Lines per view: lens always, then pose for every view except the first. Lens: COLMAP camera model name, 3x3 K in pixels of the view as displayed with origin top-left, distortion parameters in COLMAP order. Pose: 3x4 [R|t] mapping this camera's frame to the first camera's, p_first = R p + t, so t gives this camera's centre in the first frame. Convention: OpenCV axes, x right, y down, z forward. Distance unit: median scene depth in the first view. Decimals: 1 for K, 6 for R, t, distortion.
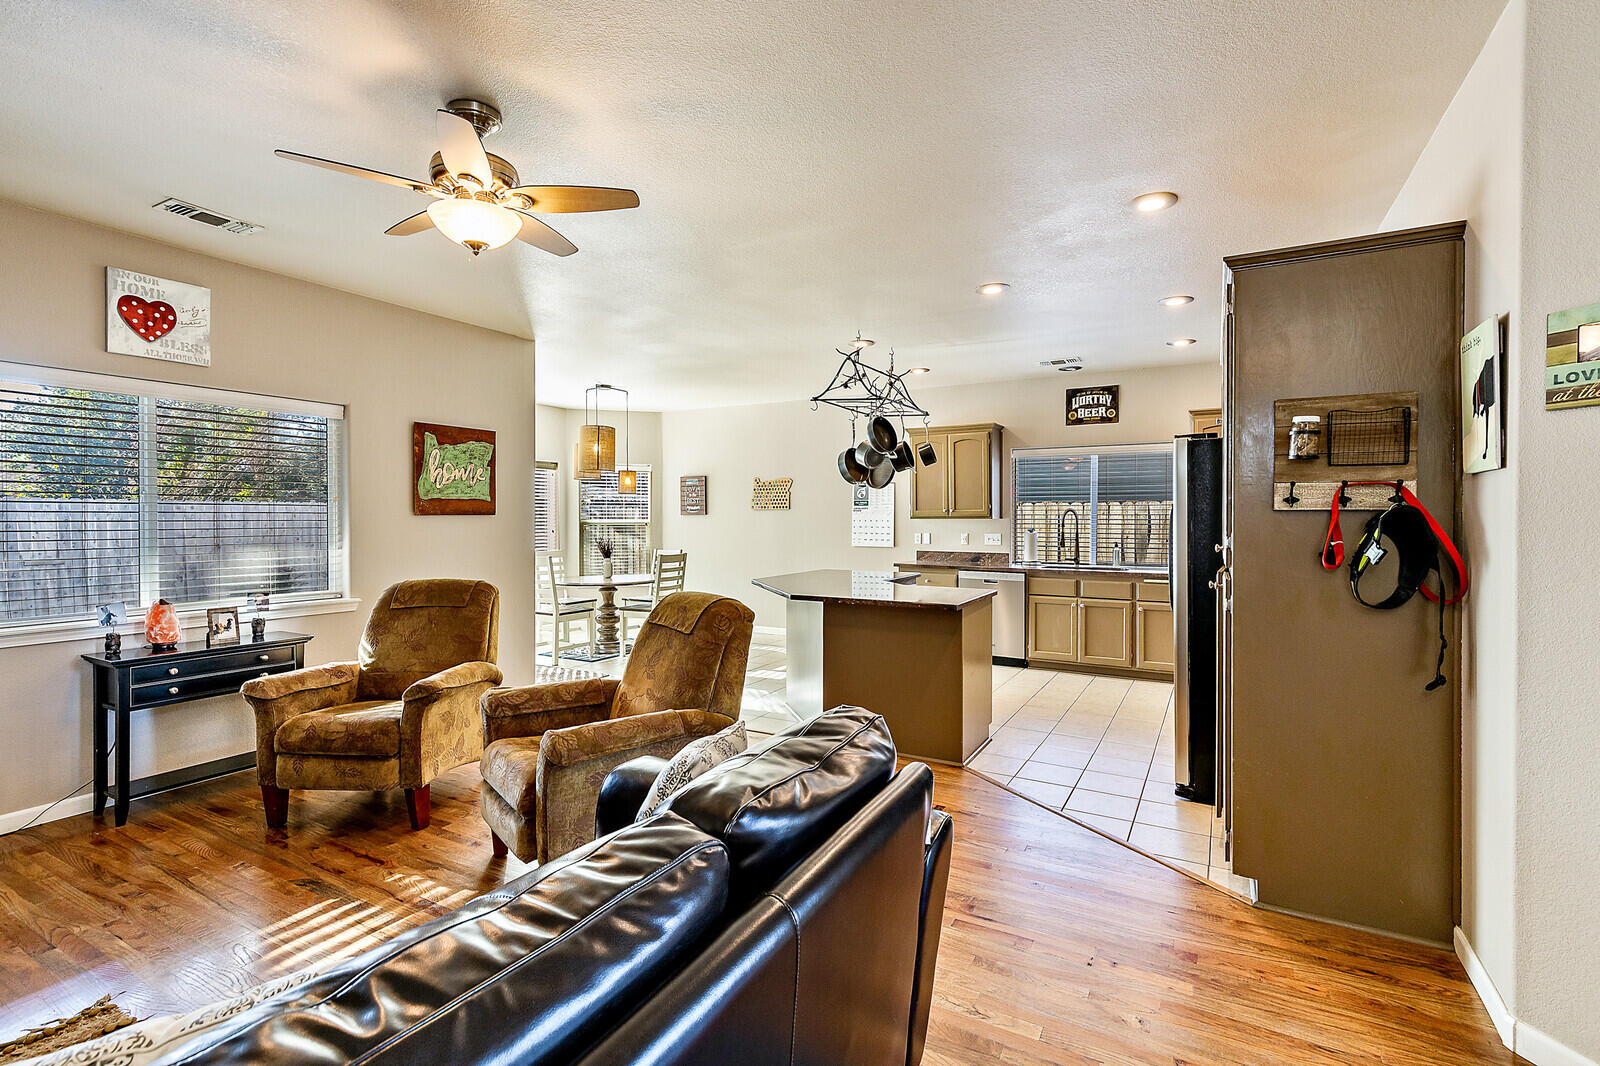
lens RADIAL K [[729.6, 0, 806.5], [0, 729.6, 524.4], [0, 0, 1]] dist [0.010449, -0.001747]
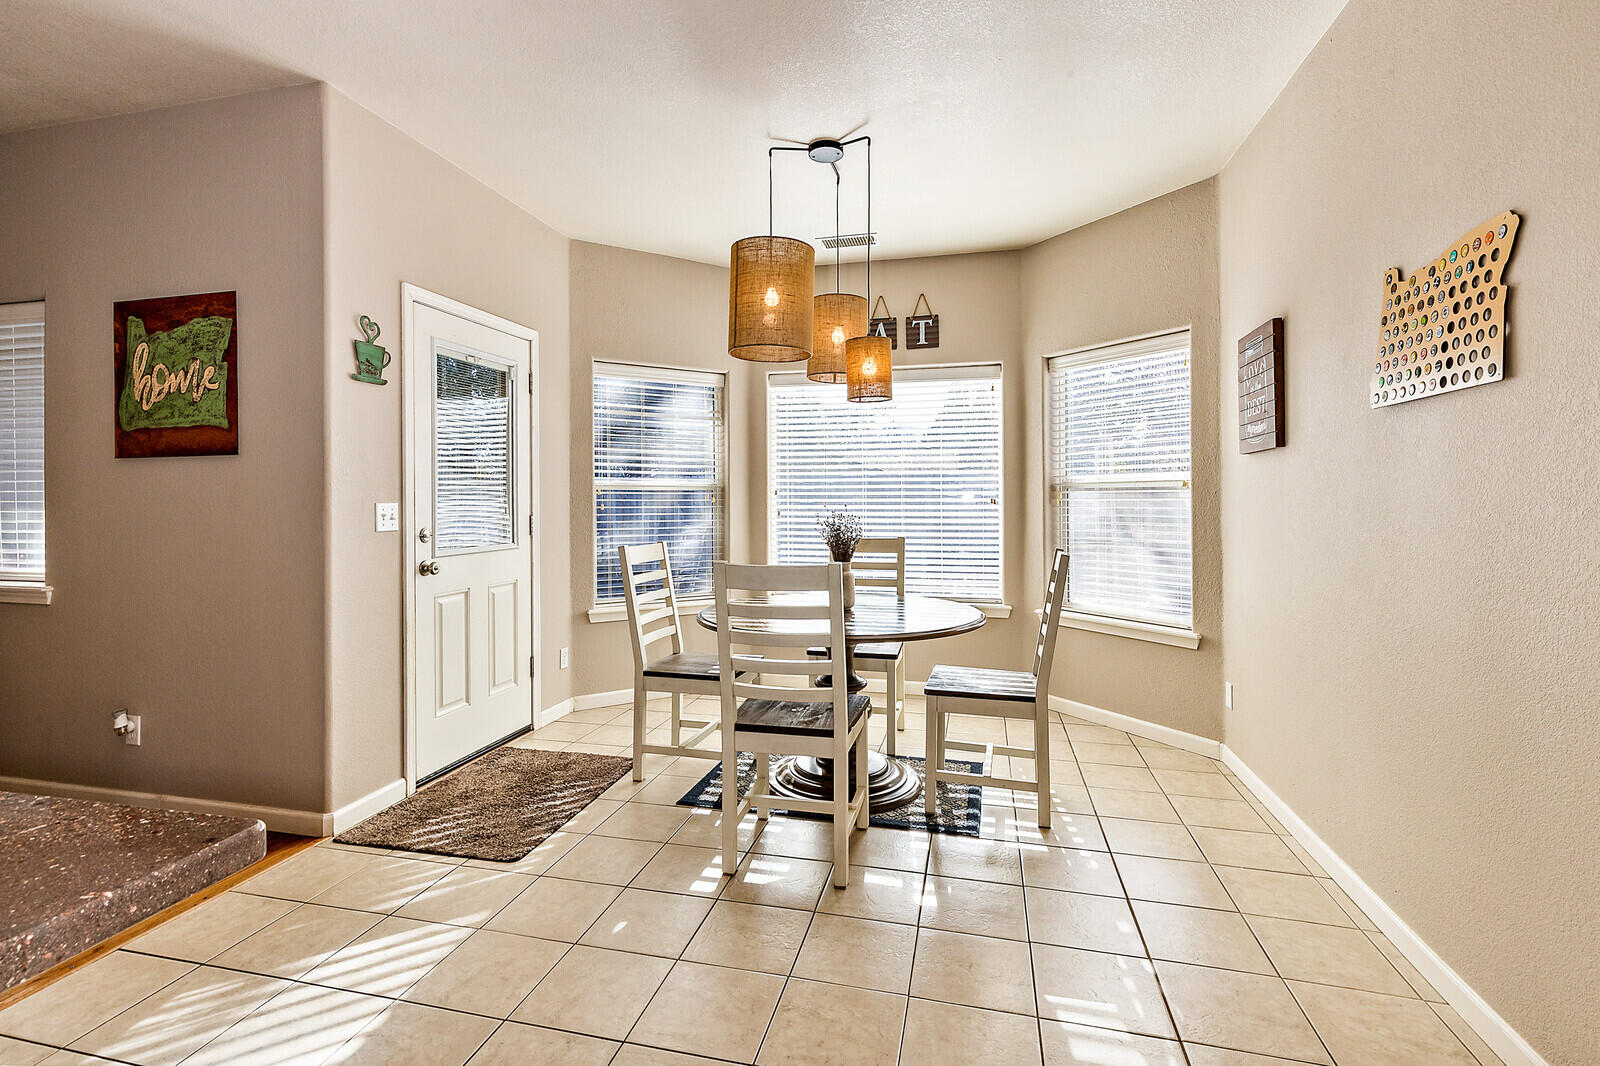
lens RADIAL K [[729.6, 0, 805.7], [0, 729.6, 502.5], [0, 0, 1]] dist [0.010449, -0.001747]
pose [[0.256677, 0.004462, -0.966487, 0.179886], [-0.006247, 0.999976, 0.002957, 0.017204], [0.966477, 0.005278, 0.256699, 1.293645]]
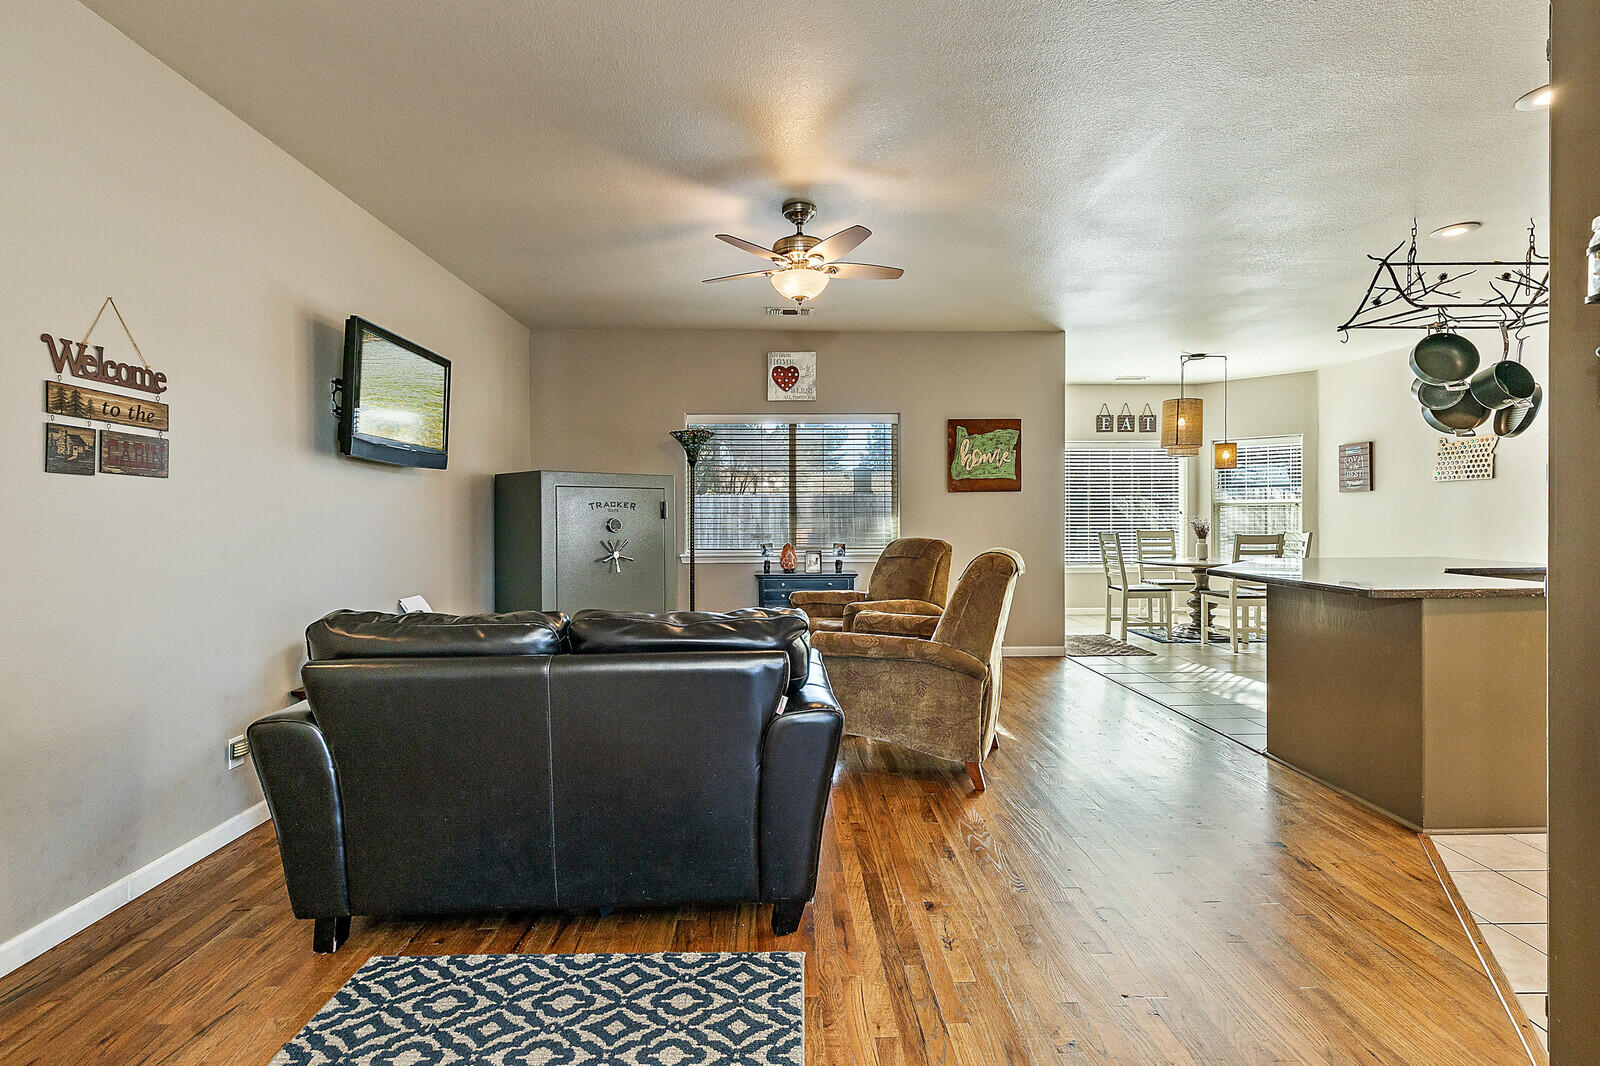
lens RADIAL K [[729.6, 0, 806.1], [0, 729.6, 522.8], [0, 0, 1]] dist [0.010449, -0.001747]
pose [[0.511986, 0.007236, -0.858963, 0.403449], [-0.002300, 0.999972, 0.007053, 0.030156], [0.858991, -0.001636, 0.511989, 0.122365]]
